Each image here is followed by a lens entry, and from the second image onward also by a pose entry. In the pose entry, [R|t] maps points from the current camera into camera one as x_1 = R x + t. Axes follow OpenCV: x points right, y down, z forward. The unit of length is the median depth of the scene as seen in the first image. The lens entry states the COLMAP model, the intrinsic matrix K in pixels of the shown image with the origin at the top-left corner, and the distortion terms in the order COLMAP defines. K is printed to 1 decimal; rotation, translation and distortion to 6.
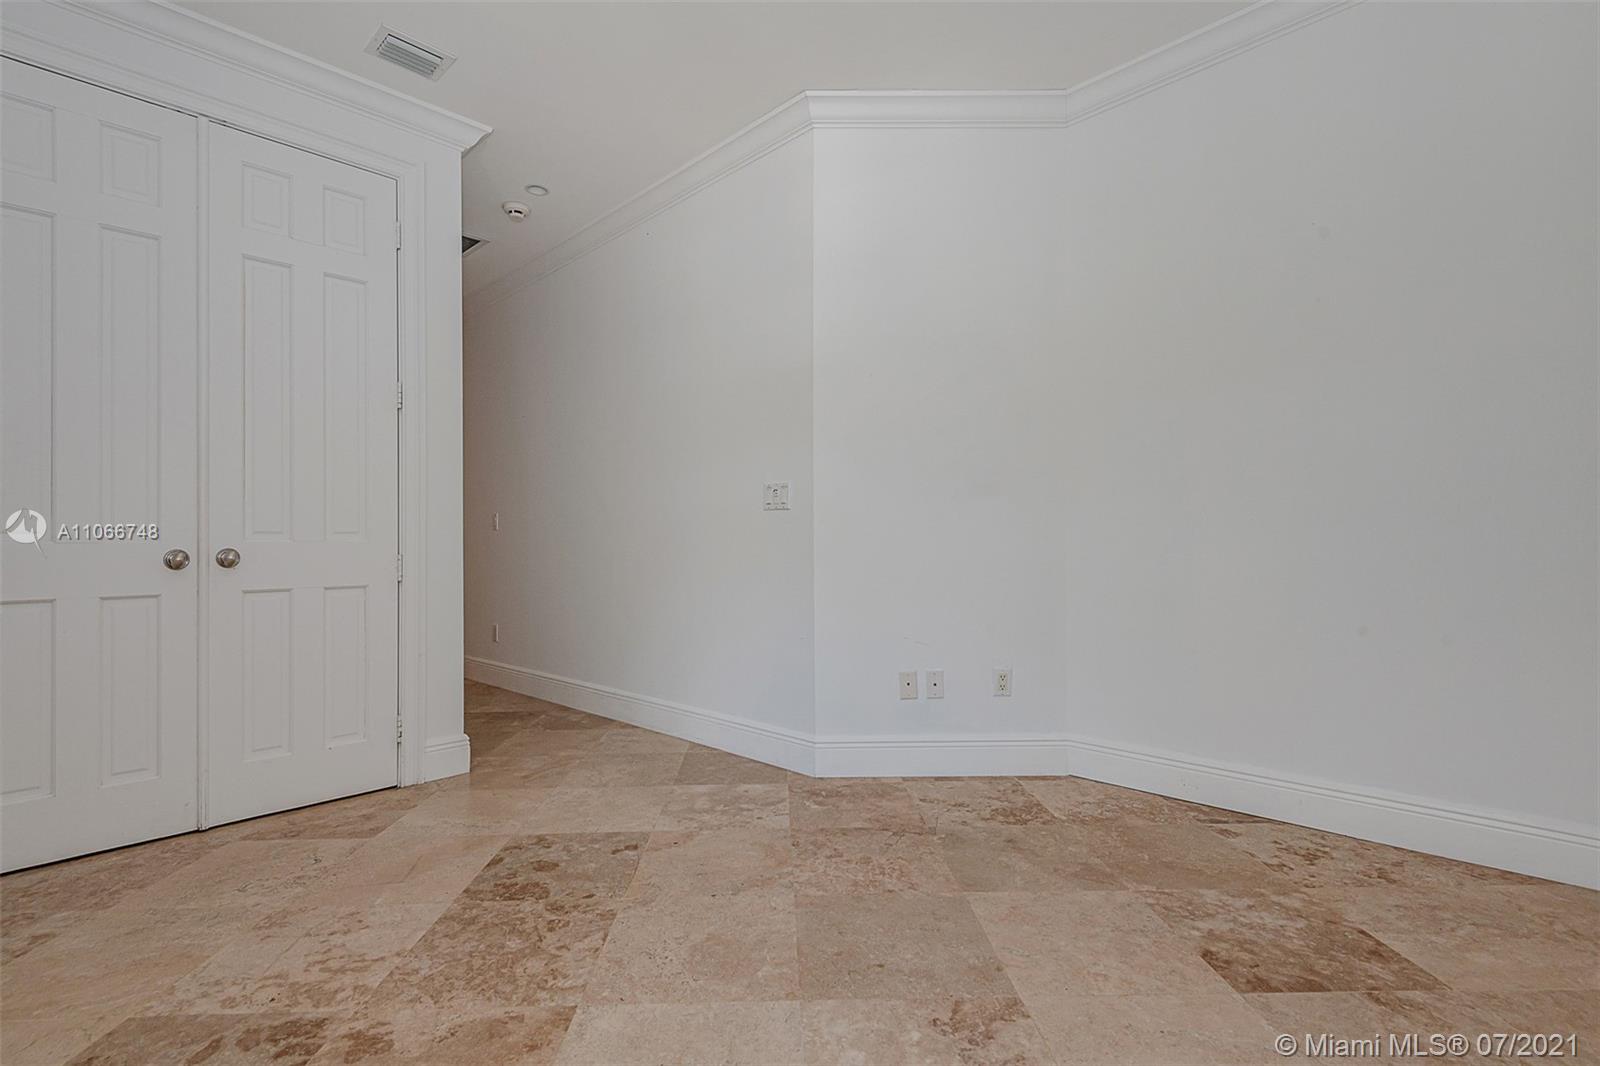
lens RADIAL K [[734.8, 0, 795.6], [0, 734.8, 537.0], [0, 0, 1]] dist [0.000985, -0.000708]
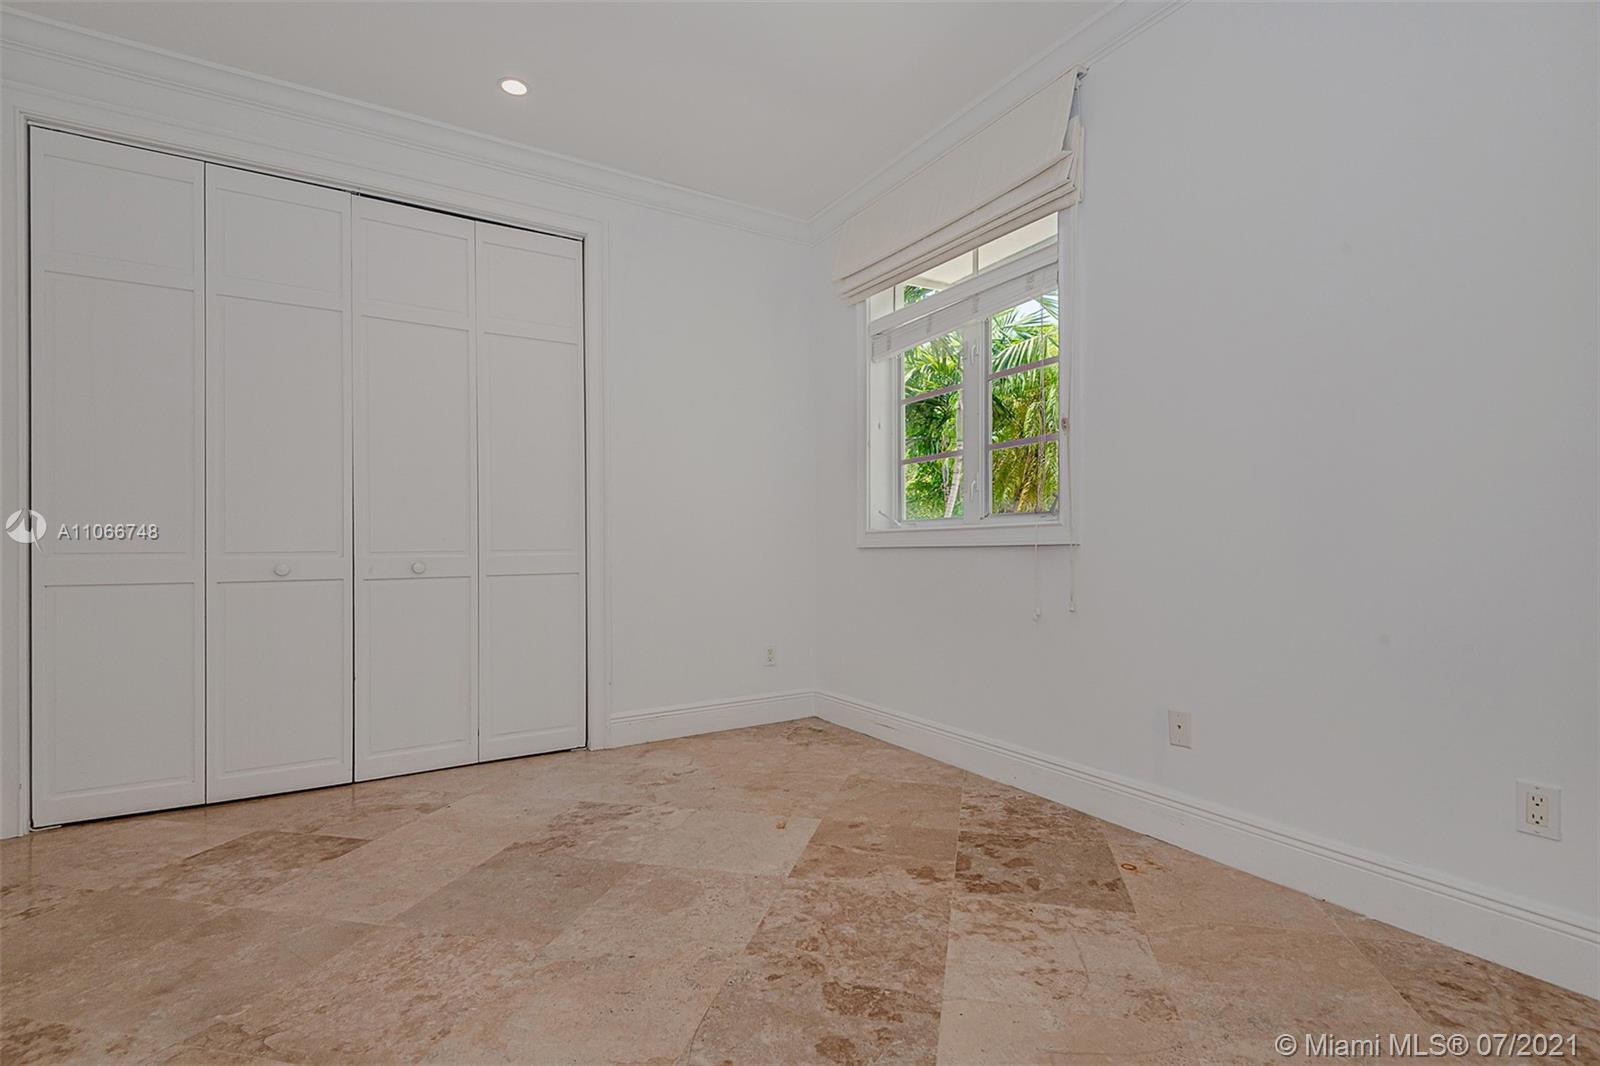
lens RADIAL K [[734.8, 0, 803.0], [0, 734.8, 539.6], [0, 0, 1]] dist [0.000985, -0.000708]
pose [[-0.963580, 0.020780, 0.266610, -0.607807], [0.015012, 0.999607, -0.023655, 0.039938], [-0.266997, -0.018791, -0.963514, 2.012323]]
